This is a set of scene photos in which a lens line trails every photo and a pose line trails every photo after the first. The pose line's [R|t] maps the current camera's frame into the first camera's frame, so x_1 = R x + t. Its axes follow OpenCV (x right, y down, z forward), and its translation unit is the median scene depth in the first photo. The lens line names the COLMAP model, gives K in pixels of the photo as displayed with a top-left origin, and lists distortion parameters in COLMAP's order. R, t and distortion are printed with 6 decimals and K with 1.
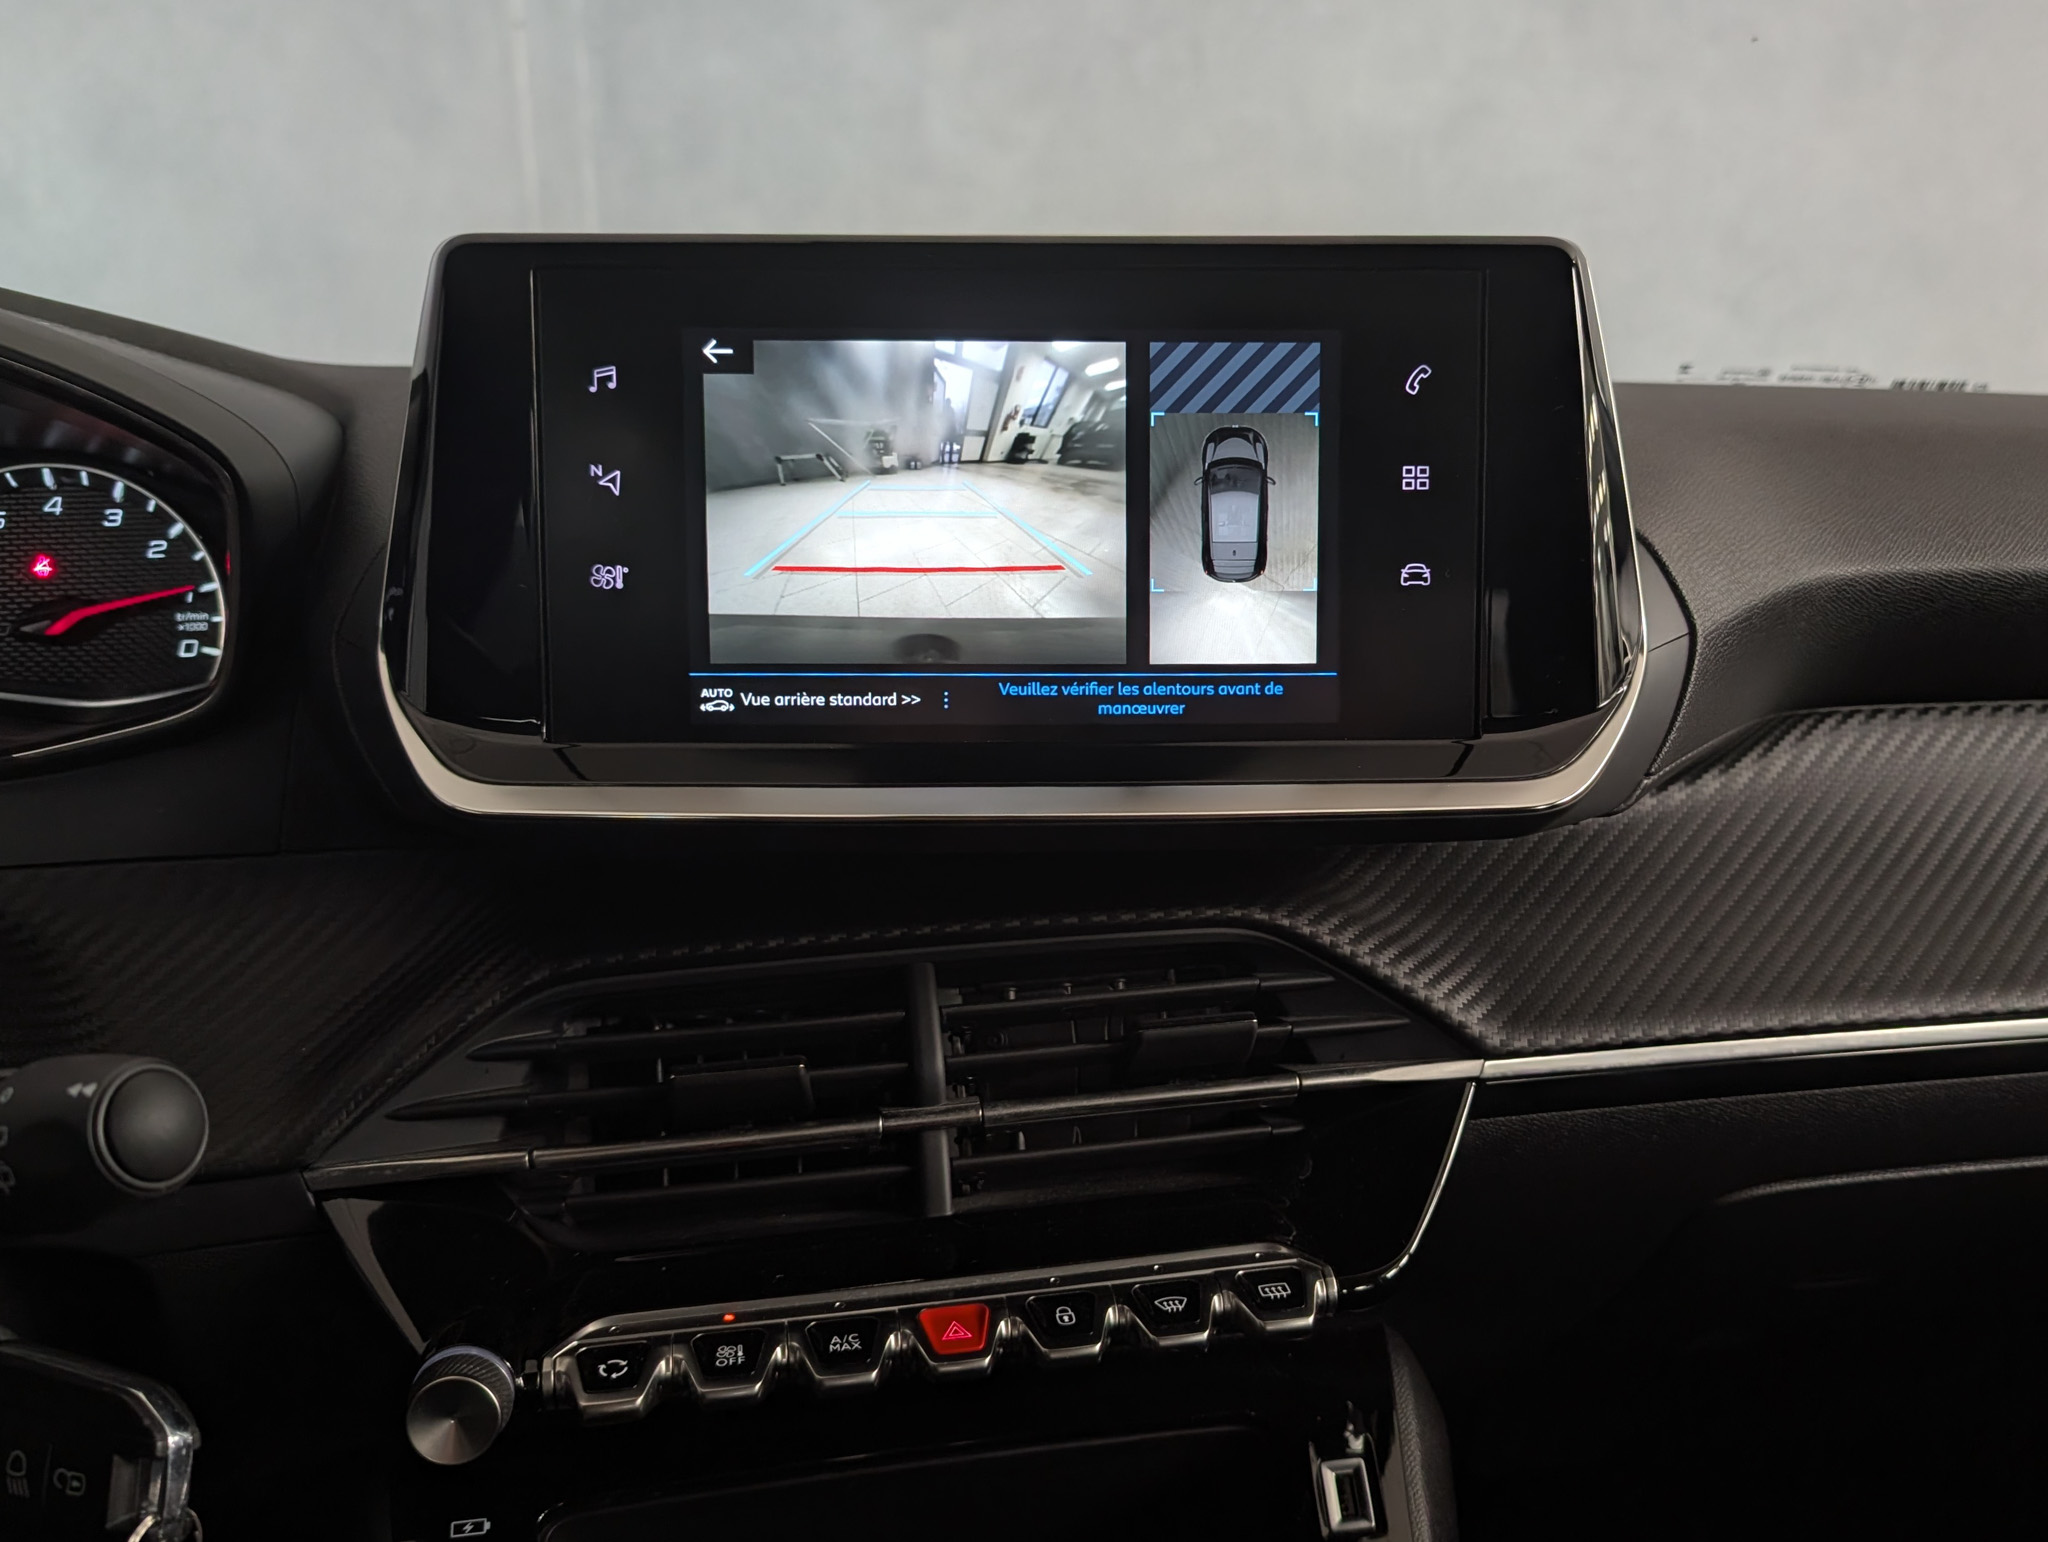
lens RADIAL K [[1809.1, 0, 1144.1], [0, 1809.1, 777.0], [0, 0, 1]] dist [0.008211, -0.013483]
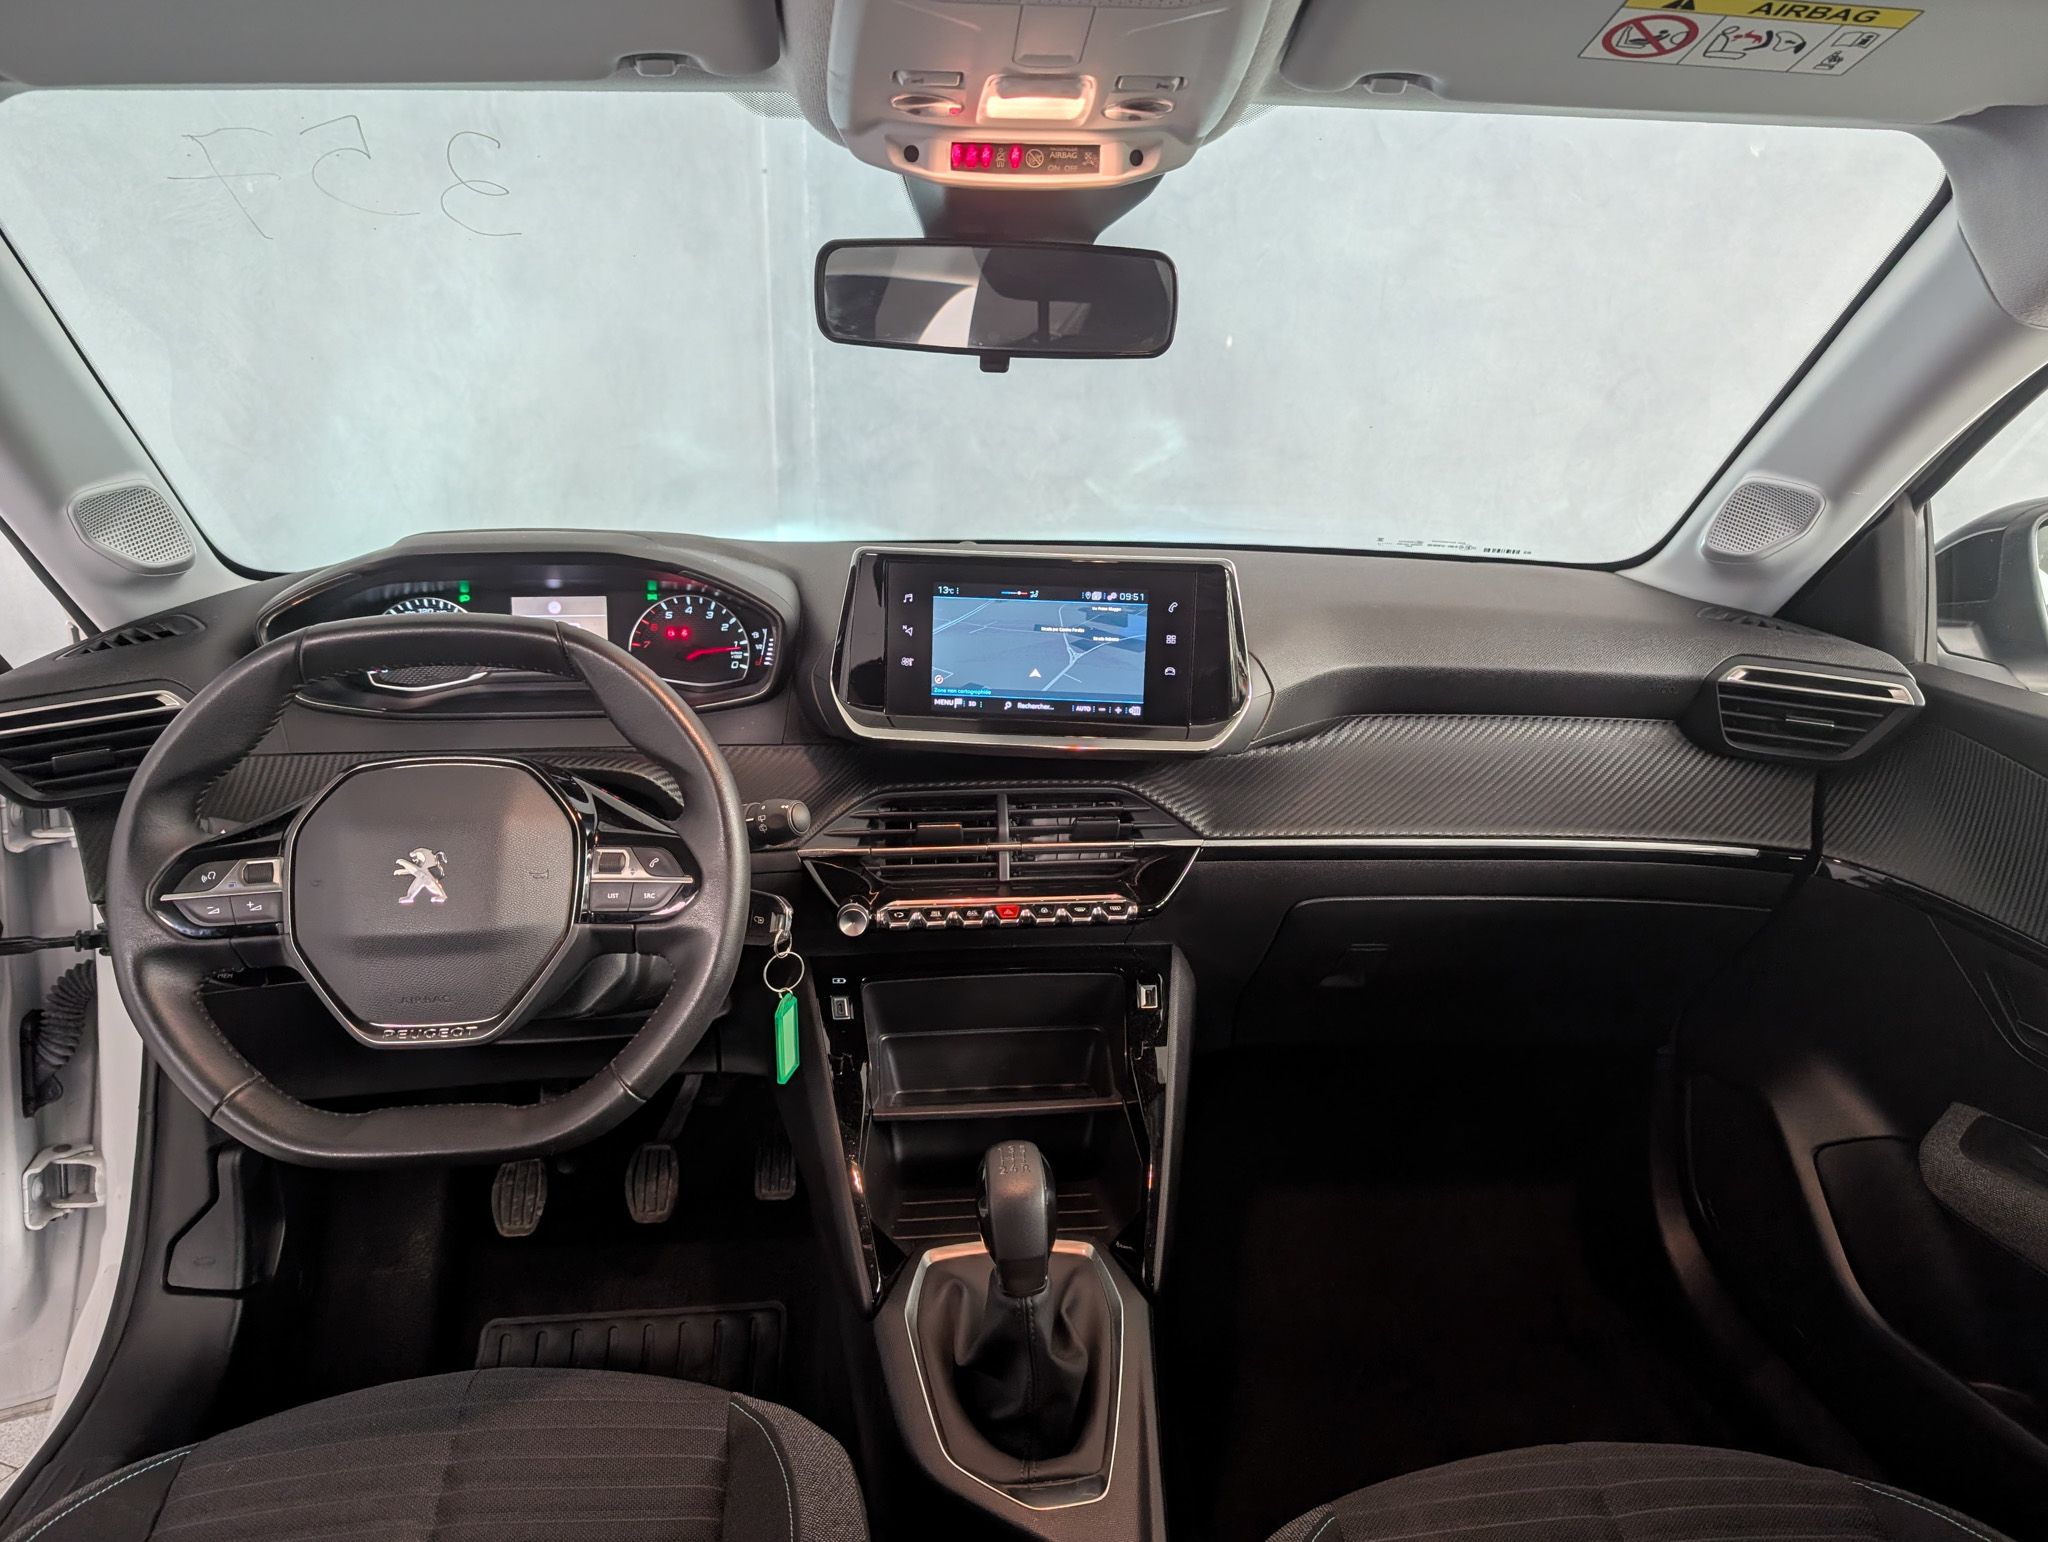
lens RADIAL K [[1467.0, 0, 1070.6], [0, 1467.0, 772.0], [0, 0, 1]] dist [0.063219, -0.080218]
pose [[0.995180, 0.048792, -0.085063, 0.173953], [-0.044309, 0.997567, 0.053814, -0.059235], [0.087482, -0.049785, 0.994921, -1.255163]]
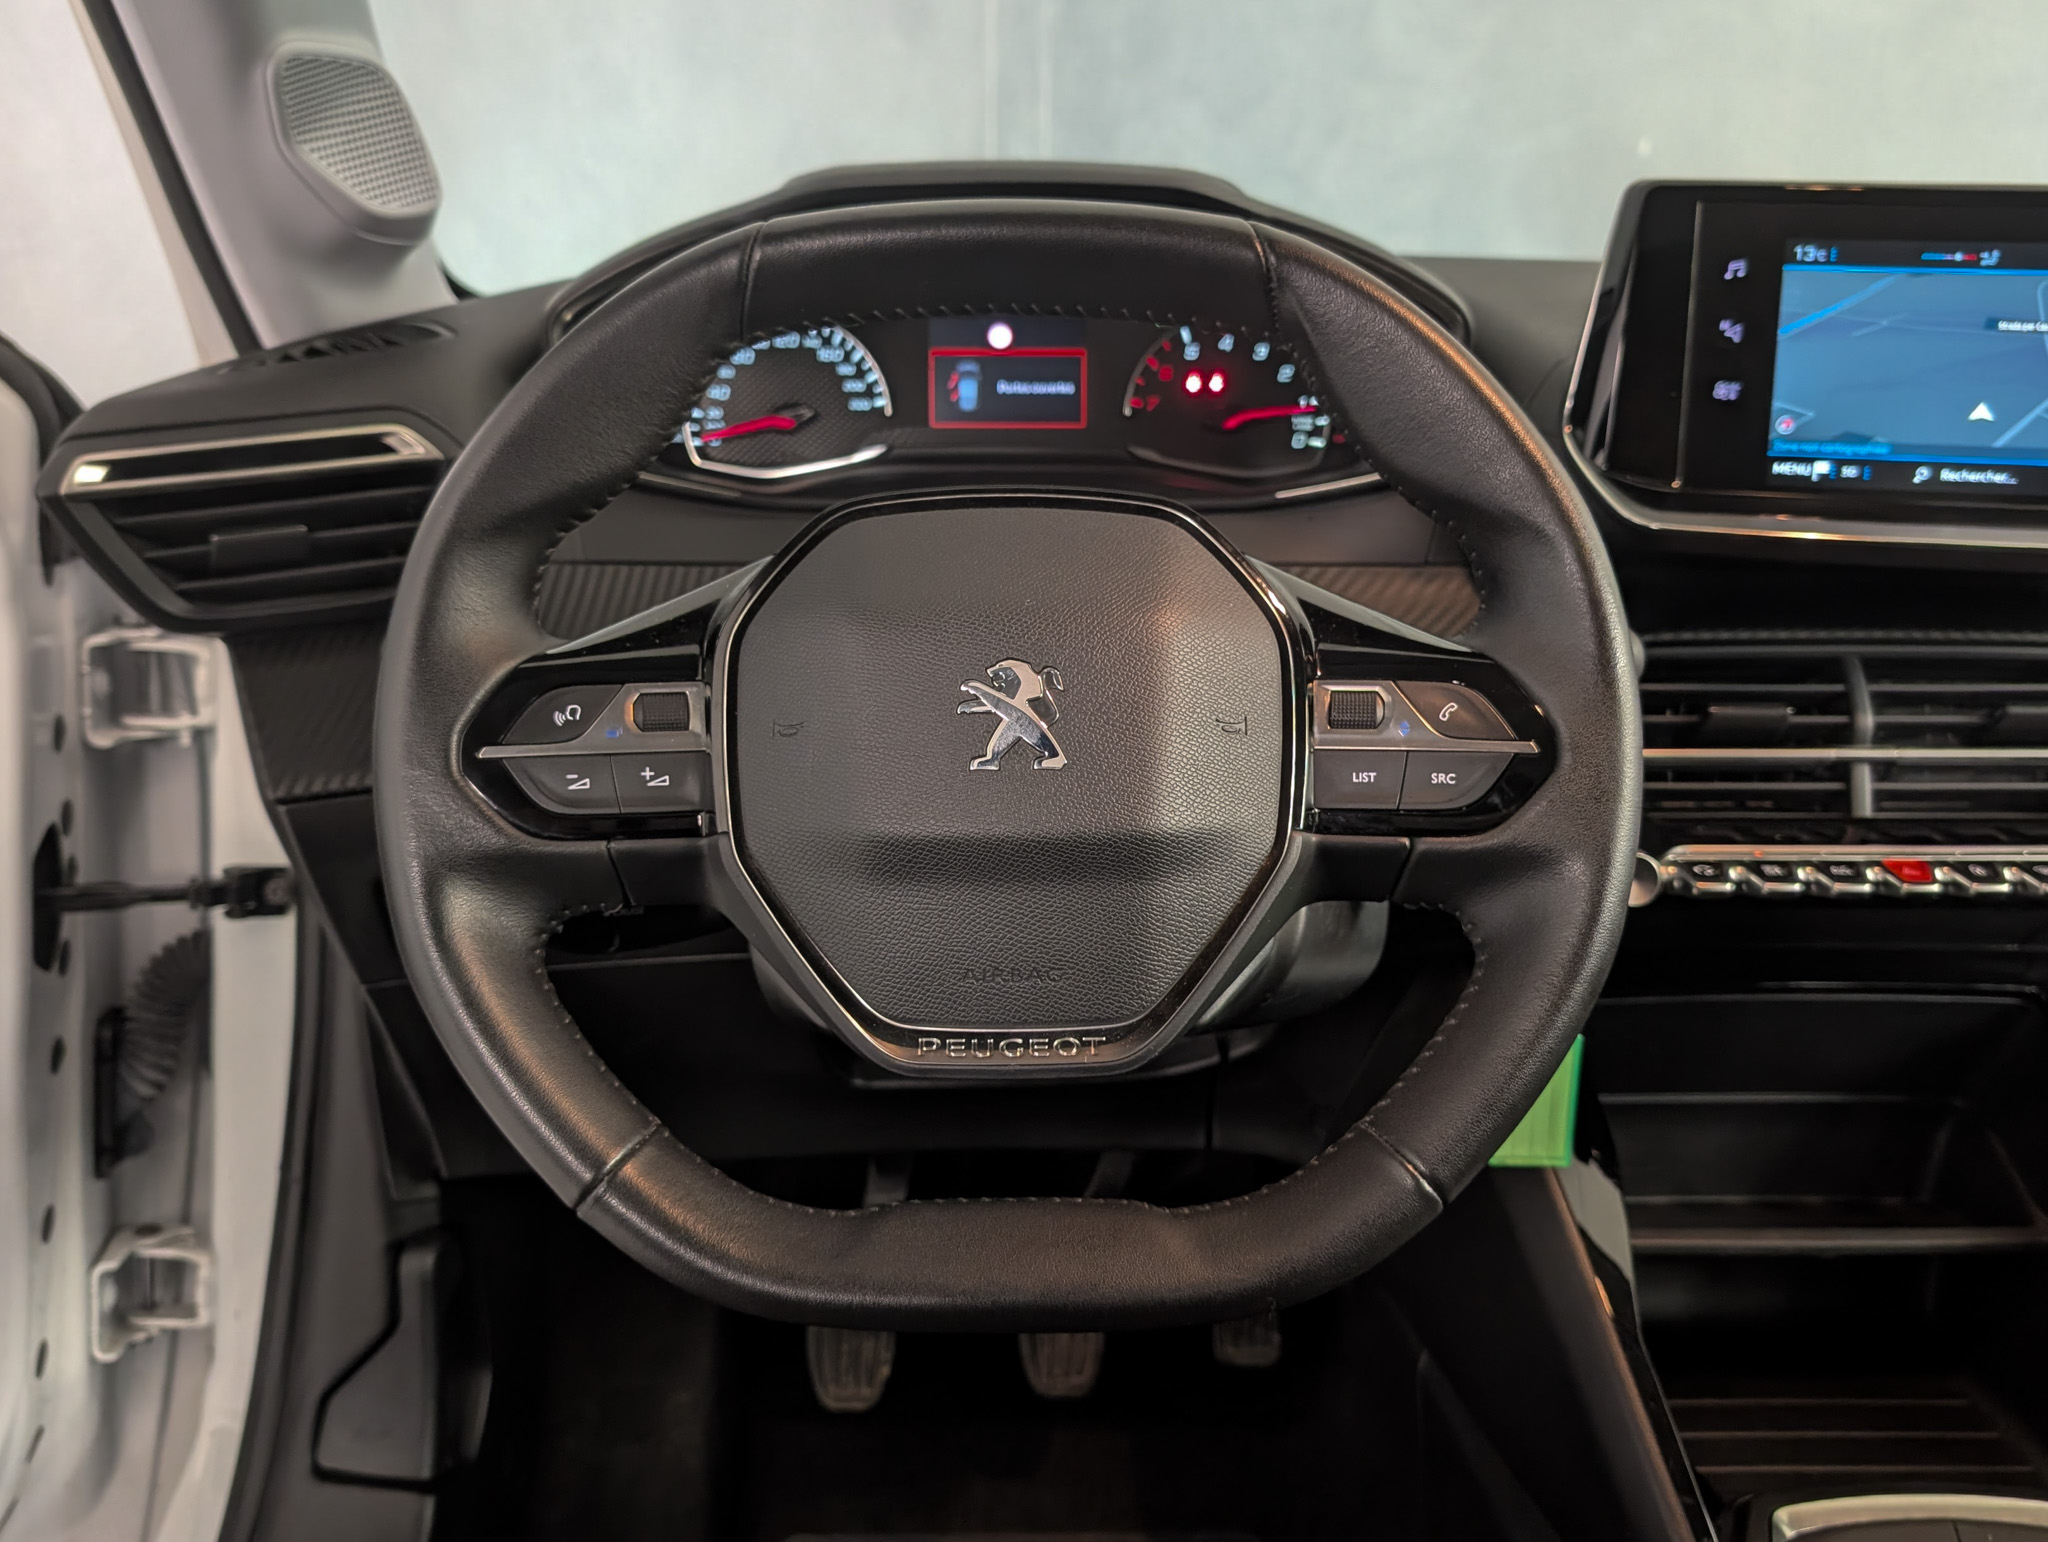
lens RADIAL K [[1839.0, 0, 1083.4], [0, 1839.0, 734.4], [0, 0, 1]] dist [0.117095, -0.234996]
pose [[0.982081, 0.066097, -0.176491, -0.467850], [-0.060955, 0.997547, 0.034404, 0.150498], [0.178332, -0.023029, 0.983701, -0.642599]]
